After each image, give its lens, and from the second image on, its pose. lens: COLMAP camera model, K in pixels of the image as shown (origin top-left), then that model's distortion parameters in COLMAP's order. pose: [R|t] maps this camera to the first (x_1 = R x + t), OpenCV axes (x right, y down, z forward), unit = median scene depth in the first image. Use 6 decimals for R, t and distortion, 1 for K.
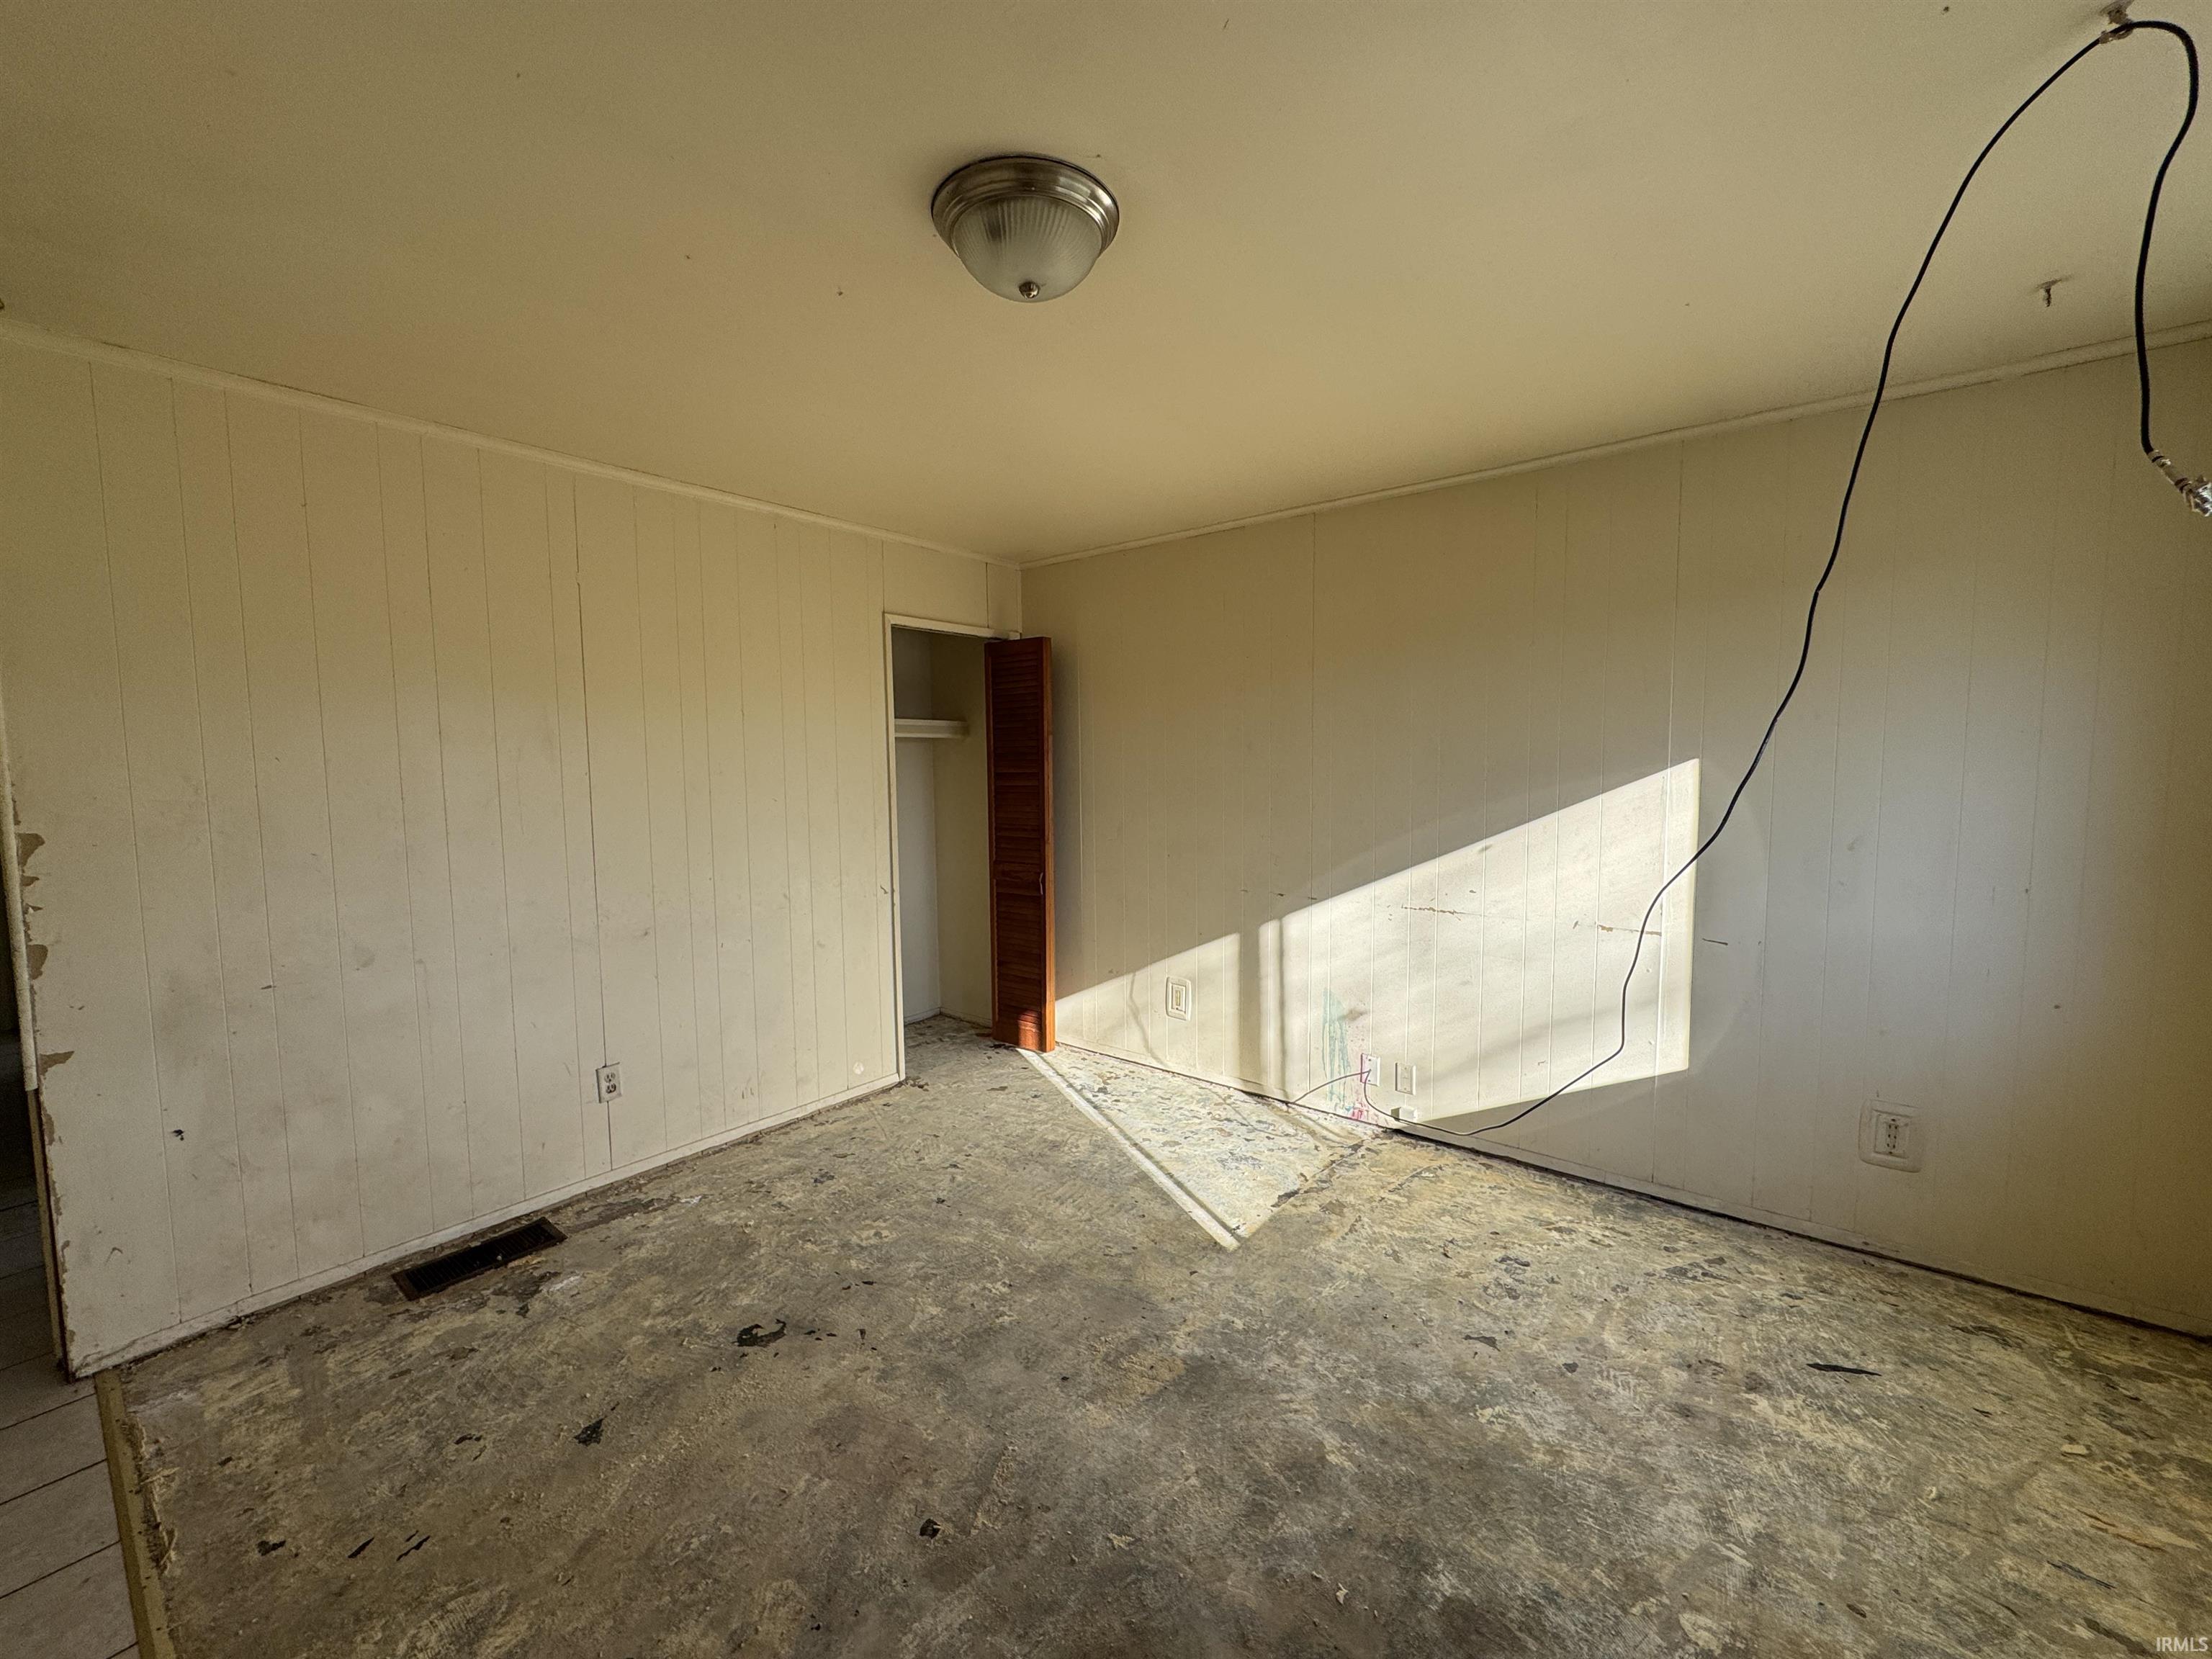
lens RADIAL K [[879.5, 0, 1106.2], [0, 879.5, 823.7], [0, 0, 1]] dist [-0.002085, 0.000087]
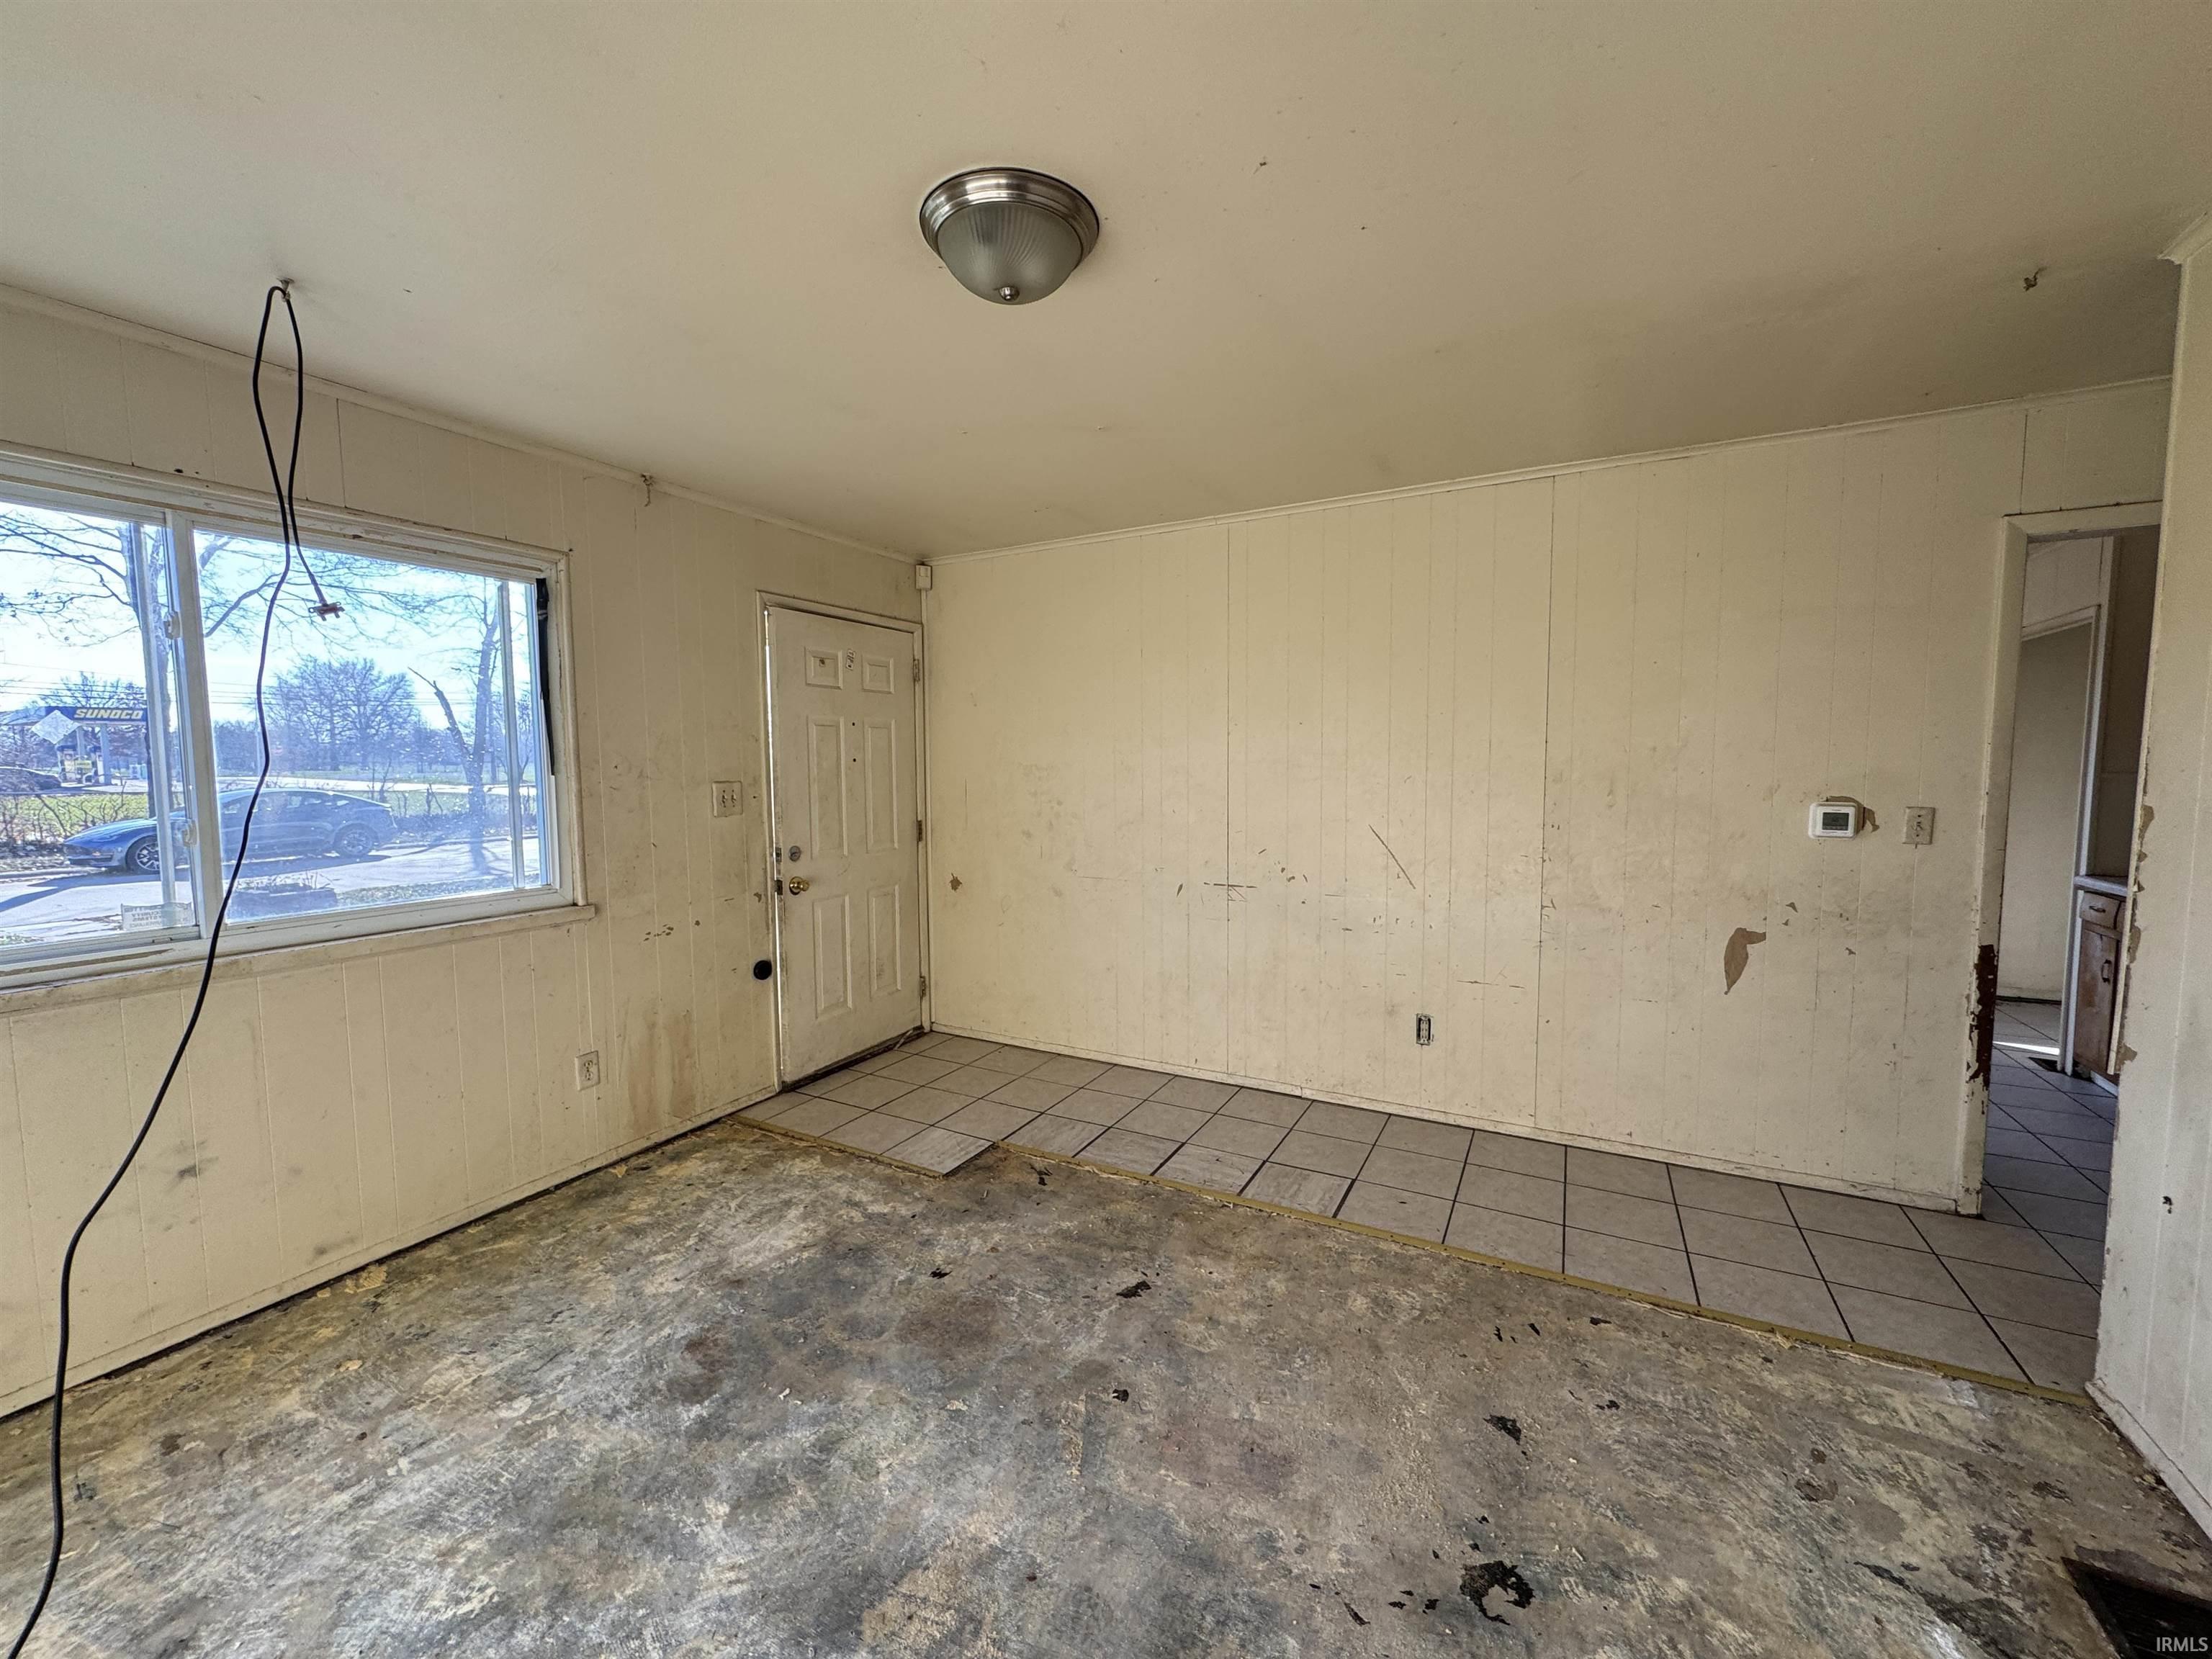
lens RADIAL K [[879.5, 0, 1111.3], [0, 879.5, 828.1], [0, 0, 1]] dist [-0.002085, 0.000087]
pose [[-0.983393, 0.033133, -0.178437, -0.001763], [0.004752, 0.987557, 0.157187, -0.124195], [0.181425, 0.153729, -0.971315, 1.850410]]
